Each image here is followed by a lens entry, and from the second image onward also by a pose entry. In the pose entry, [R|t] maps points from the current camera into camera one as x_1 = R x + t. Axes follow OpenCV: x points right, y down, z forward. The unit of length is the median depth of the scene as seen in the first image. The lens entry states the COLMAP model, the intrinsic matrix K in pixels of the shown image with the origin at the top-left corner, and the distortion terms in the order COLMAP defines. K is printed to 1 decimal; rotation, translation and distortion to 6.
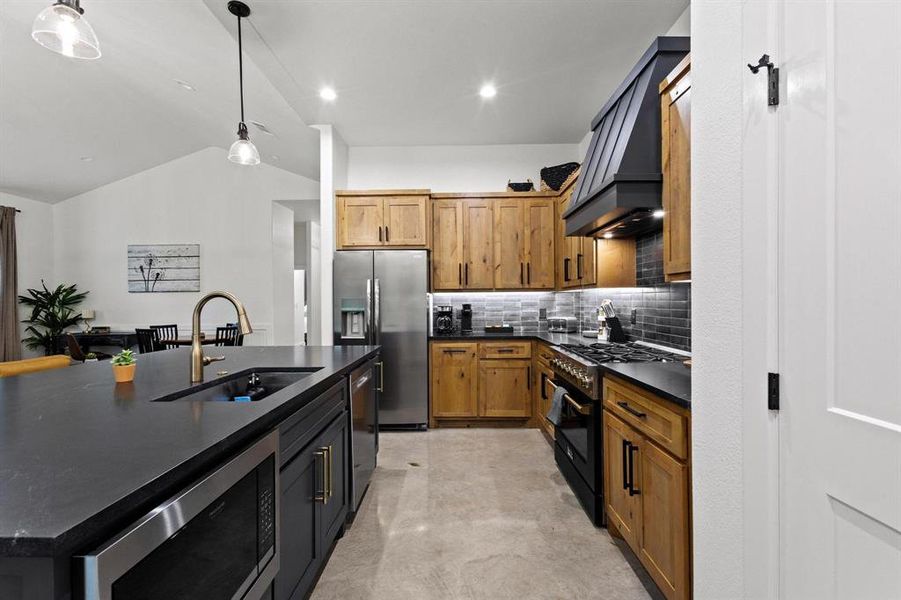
lens RADIAL K [[414.4, 0, 445.7], [0, 414.4, 299.8], [0, 0, 1]] dist [0.001945, 0.000678]
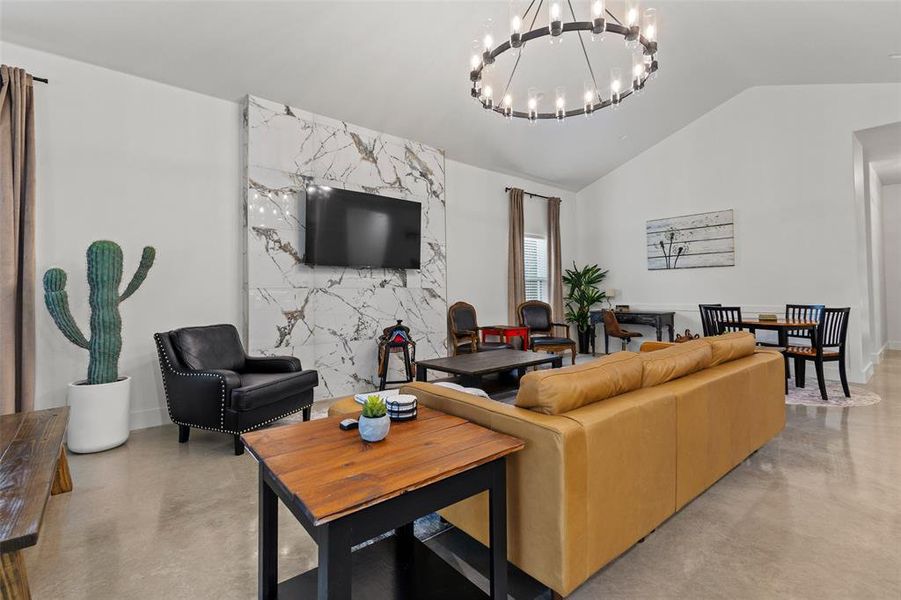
lens RADIAL K [[414.4, 0, 451.8], [0, 414.4, 281.8], [0, 0, 1]] dist [0.001945, 0.000678]
pose [[0.669017, -0.016898, -0.743055, -0.386181], [0.006602, 0.999837, -0.016794, 0.024845], [0.743218, 0.006330, 0.669020, 0.019864]]
